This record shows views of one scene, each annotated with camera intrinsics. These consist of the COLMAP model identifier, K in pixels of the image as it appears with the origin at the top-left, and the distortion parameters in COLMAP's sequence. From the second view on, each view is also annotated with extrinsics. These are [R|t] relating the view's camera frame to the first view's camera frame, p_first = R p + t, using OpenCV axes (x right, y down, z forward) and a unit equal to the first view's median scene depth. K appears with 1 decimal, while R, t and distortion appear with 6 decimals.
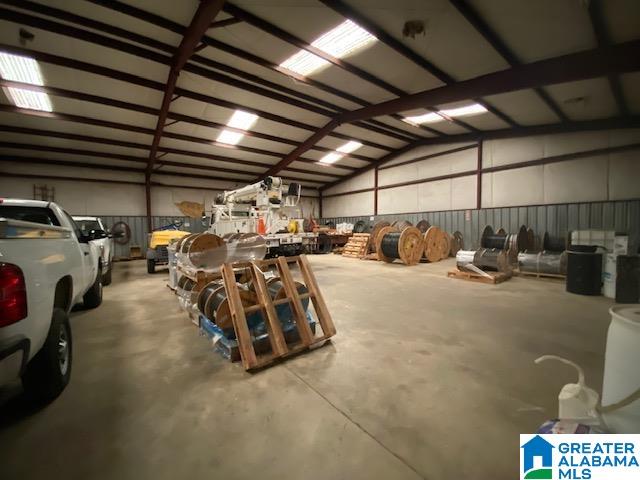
lens RADIAL K [[257.9, 0, 318.2], [0, 257.9, 238.5], [0, 0, 1]] dist [0.016207, -0.021580]
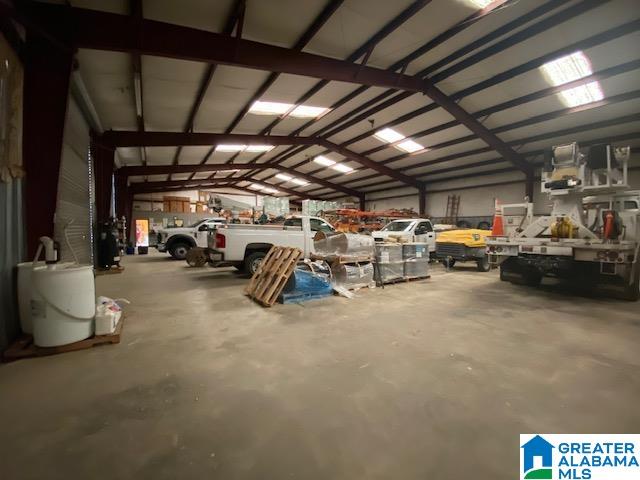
lens RADIAL K [[257.9, 0, 318.2], [0, 257.9, 238.5], [0, 0, 1]] dist [0.016207, -0.021580]
pose [[-0.067703, 0.051997, -0.996350, 0.538350], [-0.035642, 0.997877, 0.054499, -0.033583], [0.997069, 0.039202, -0.065706, 0.507810]]
